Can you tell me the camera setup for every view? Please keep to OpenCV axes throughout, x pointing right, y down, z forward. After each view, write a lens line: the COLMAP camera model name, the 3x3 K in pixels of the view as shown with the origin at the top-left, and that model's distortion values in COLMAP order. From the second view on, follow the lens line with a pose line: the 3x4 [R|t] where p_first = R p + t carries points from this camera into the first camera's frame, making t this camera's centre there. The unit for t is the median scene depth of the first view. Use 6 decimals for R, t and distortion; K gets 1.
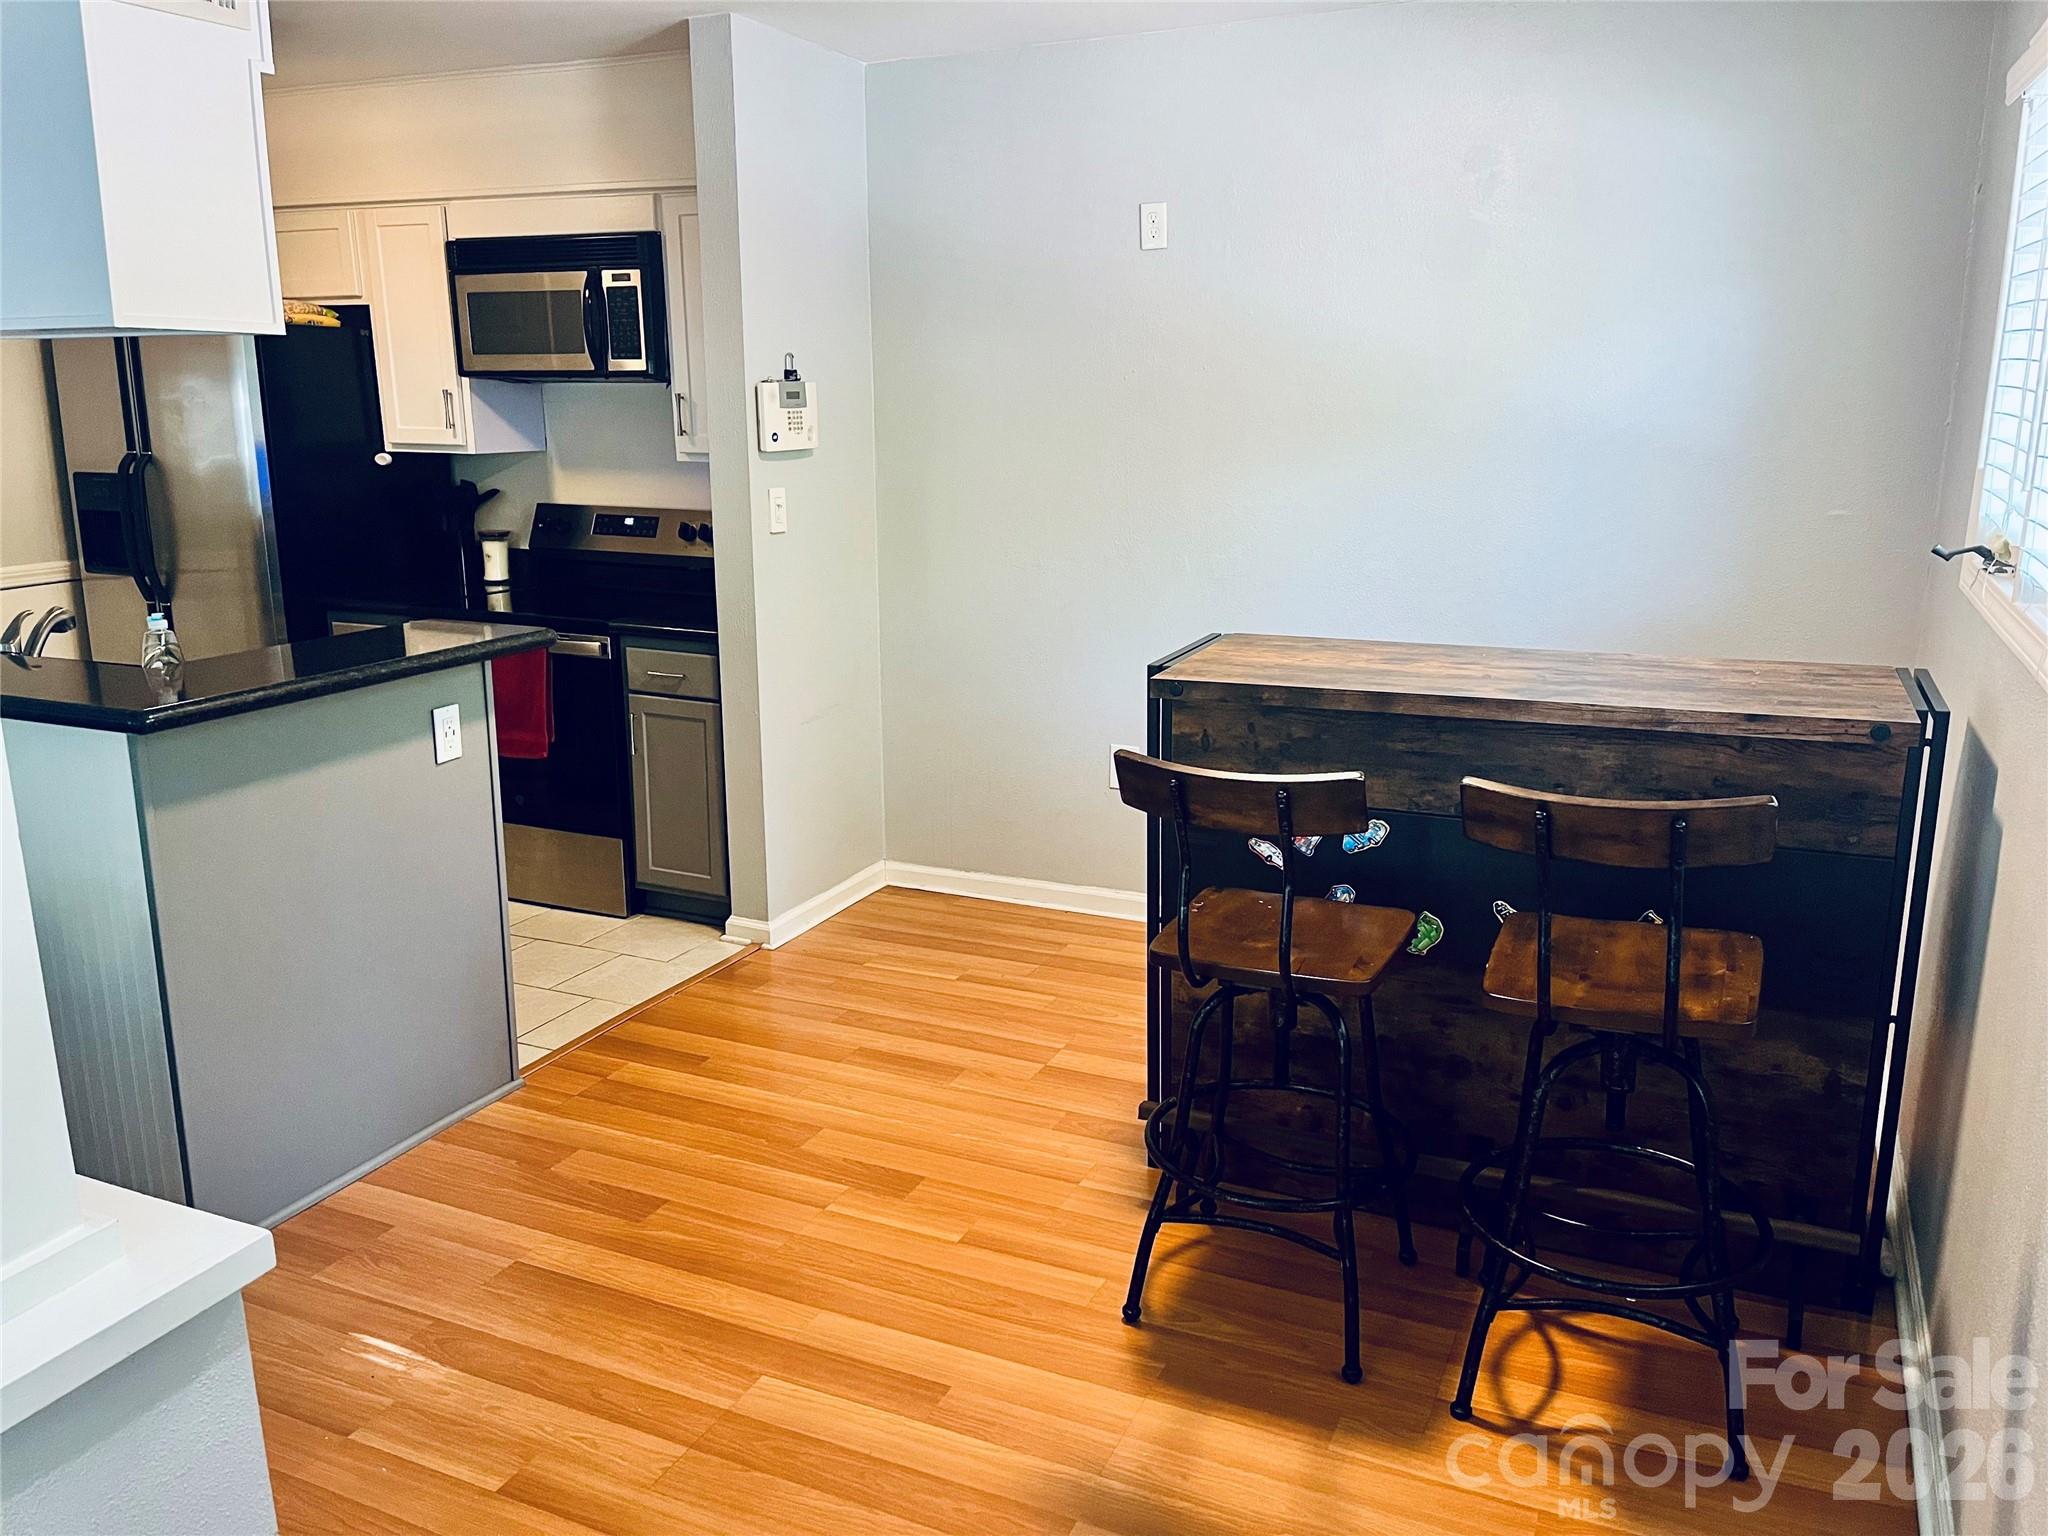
lens RADIAL K [[1549.0, 0, 1032.2], [0, 1549.0, 799.0], [0, 0, 1]] dist [0.008962, -0.000265]
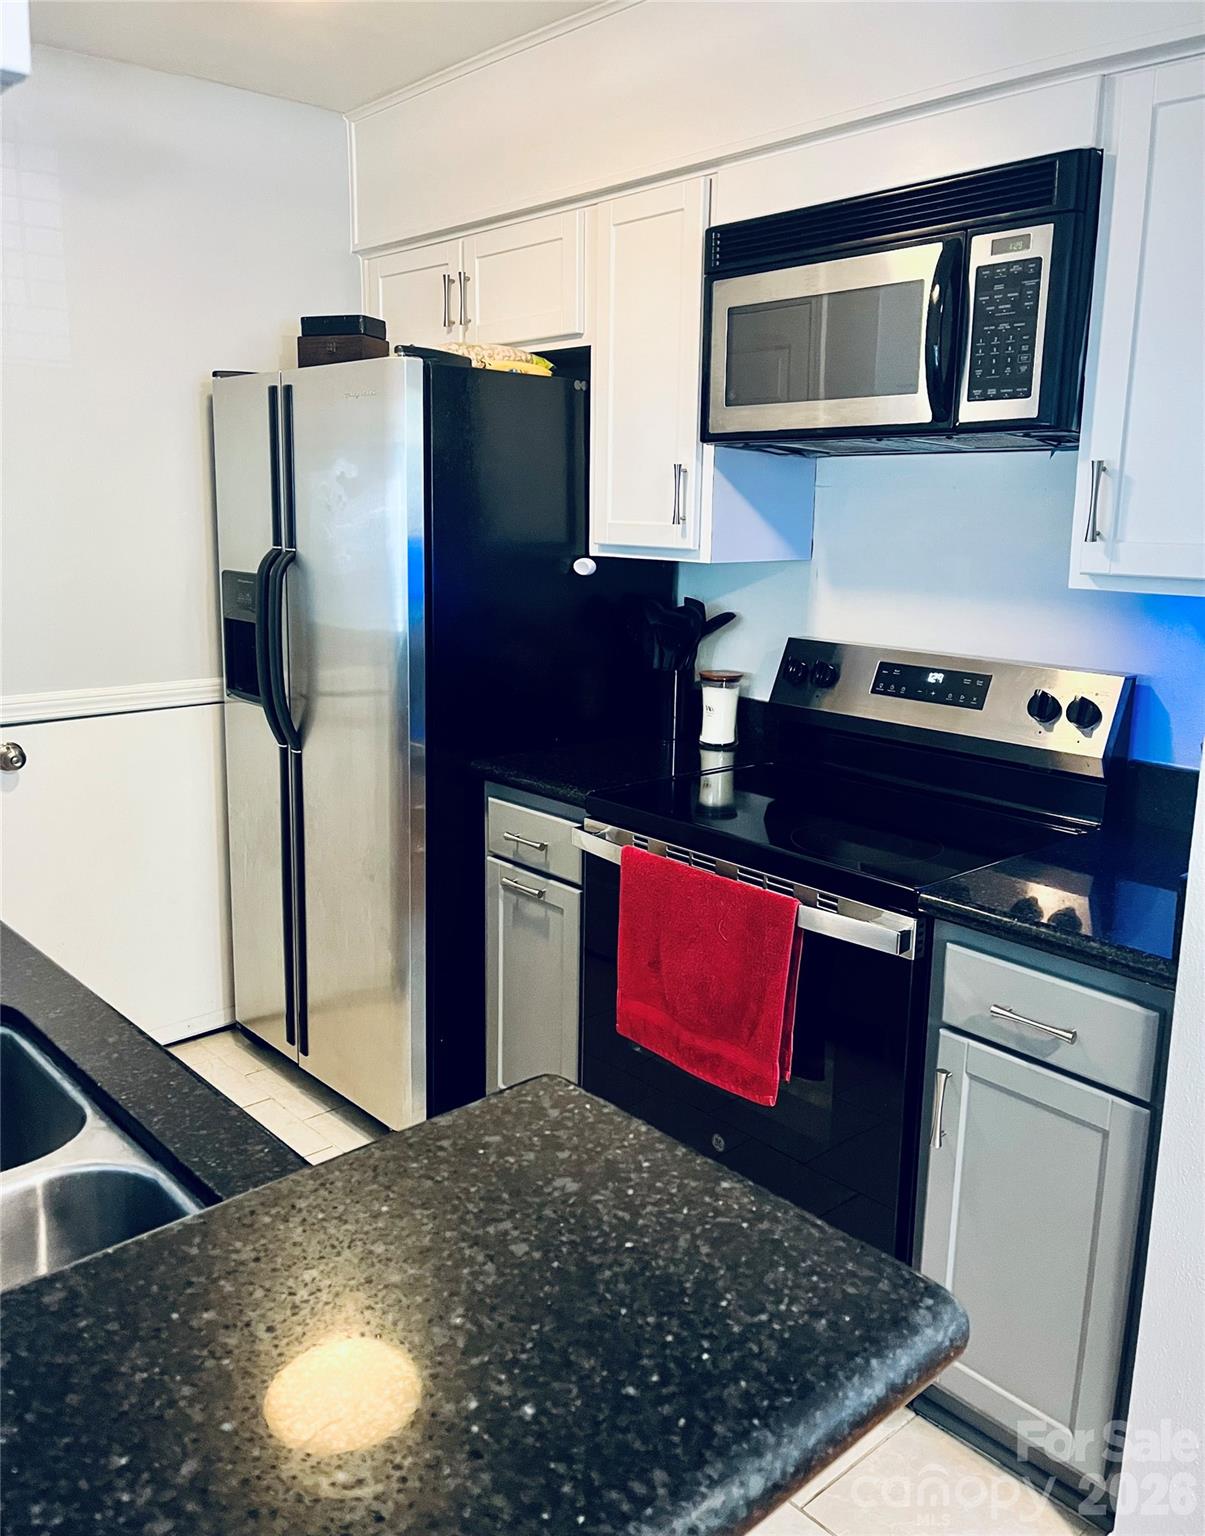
lens RADIAL K [[1246.8, 0, 602.5], [0, 1246.8, 768.0], [0, 0, 1]] dist [0.034804, -0.000999]
pose [[0.915027, 0.094549, -0.392157, -0.192663], [-0.115272, 0.992893, -0.029580, -0.120351], [0.386573, 0.072271, 0.919423, 0.523632]]
